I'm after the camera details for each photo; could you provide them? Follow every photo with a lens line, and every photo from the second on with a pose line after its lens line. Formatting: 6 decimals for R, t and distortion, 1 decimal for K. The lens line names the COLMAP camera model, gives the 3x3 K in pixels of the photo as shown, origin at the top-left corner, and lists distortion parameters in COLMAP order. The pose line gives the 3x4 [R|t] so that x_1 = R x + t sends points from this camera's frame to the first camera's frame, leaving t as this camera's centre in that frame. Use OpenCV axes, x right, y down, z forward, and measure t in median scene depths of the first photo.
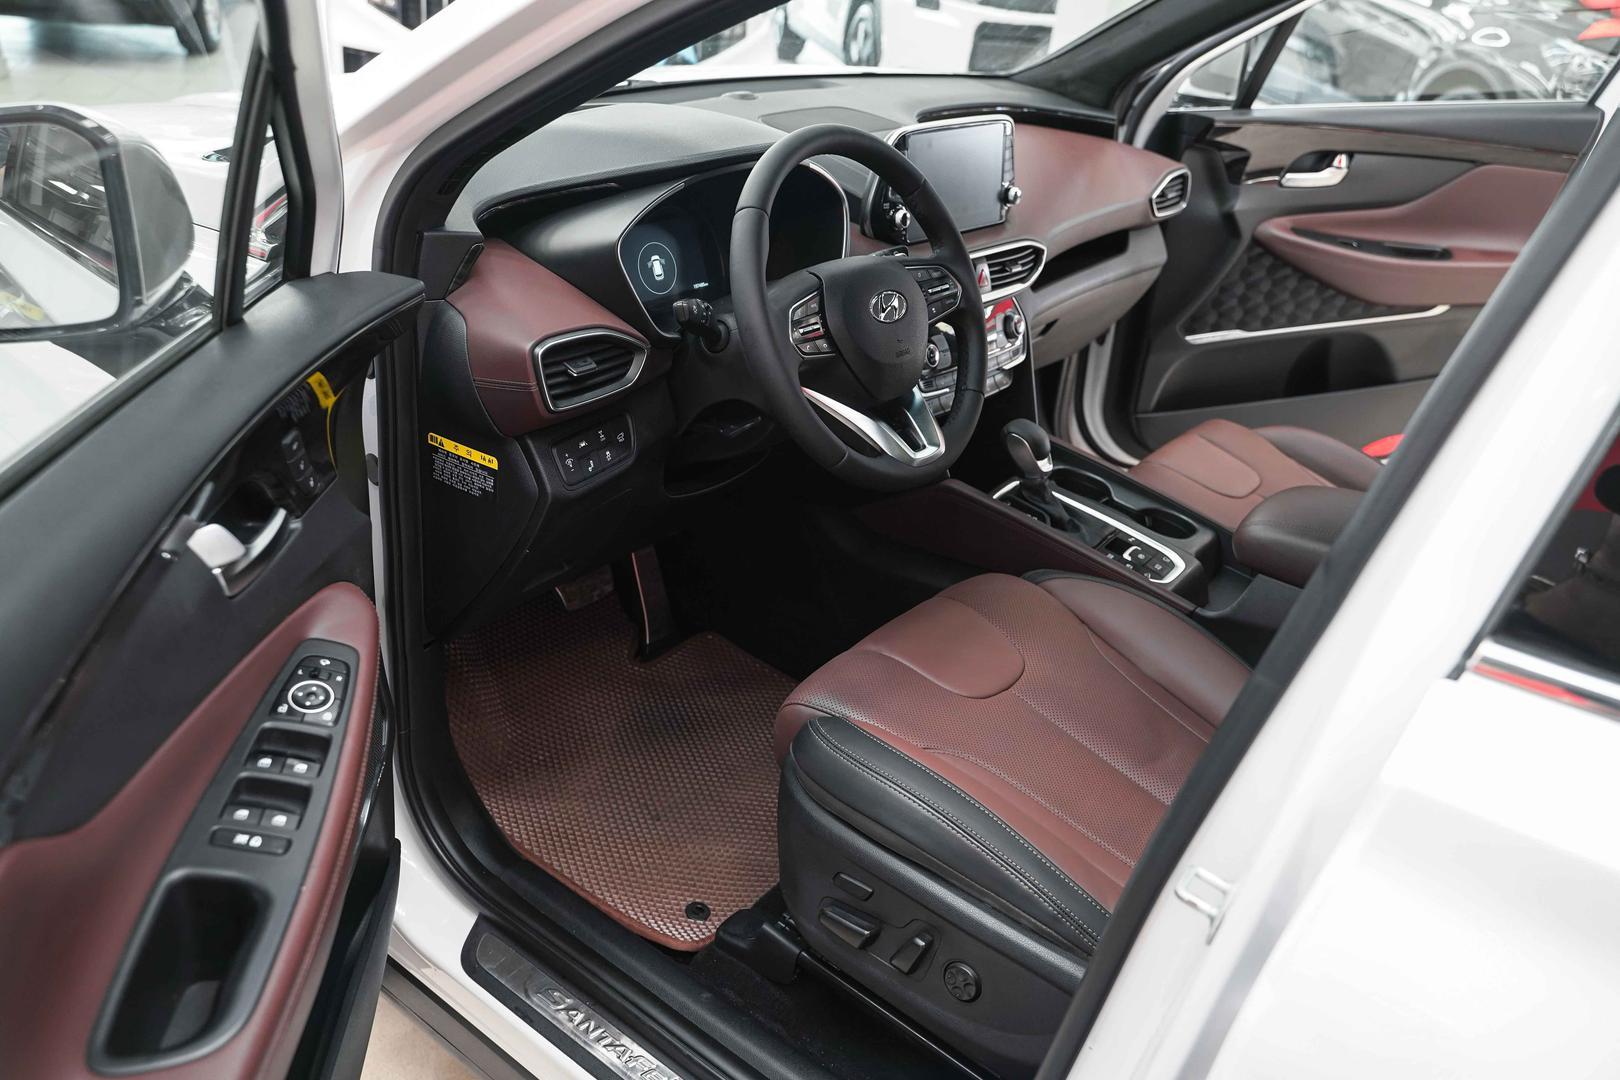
lens RADIAL K [[1293.3, 0, 808.7], [0, 1293.3, 541.4], [0, 0, 1]] dist [0.001736, 0.001387]
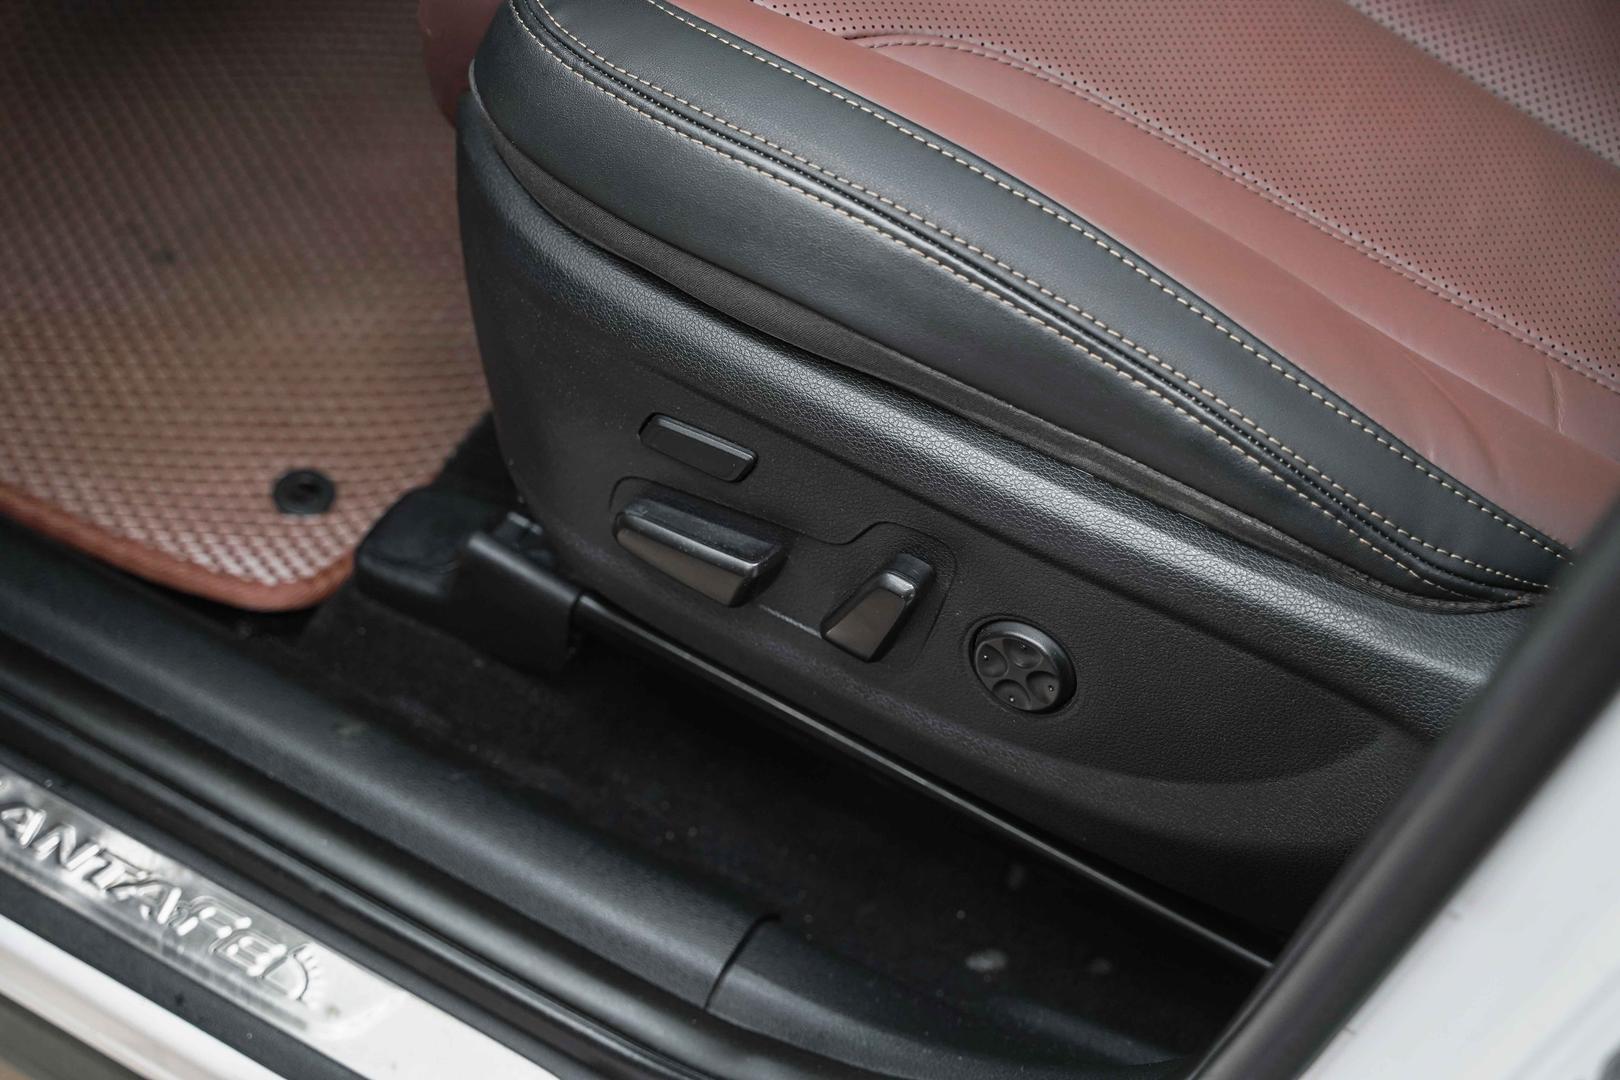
lens RADIAL K [[2327.1, 0, 807.8], [0, 2327.1, 544.0], [0, 0, 1]] dist [0.017093, 0.000000]
pose [[0.987891, -0.135199, 0.076105, 0.011234], [0.092164, 0.905995, 0.413133, 0.024836], [-0.124806, -0.401117, 0.907485, 0.384437]]
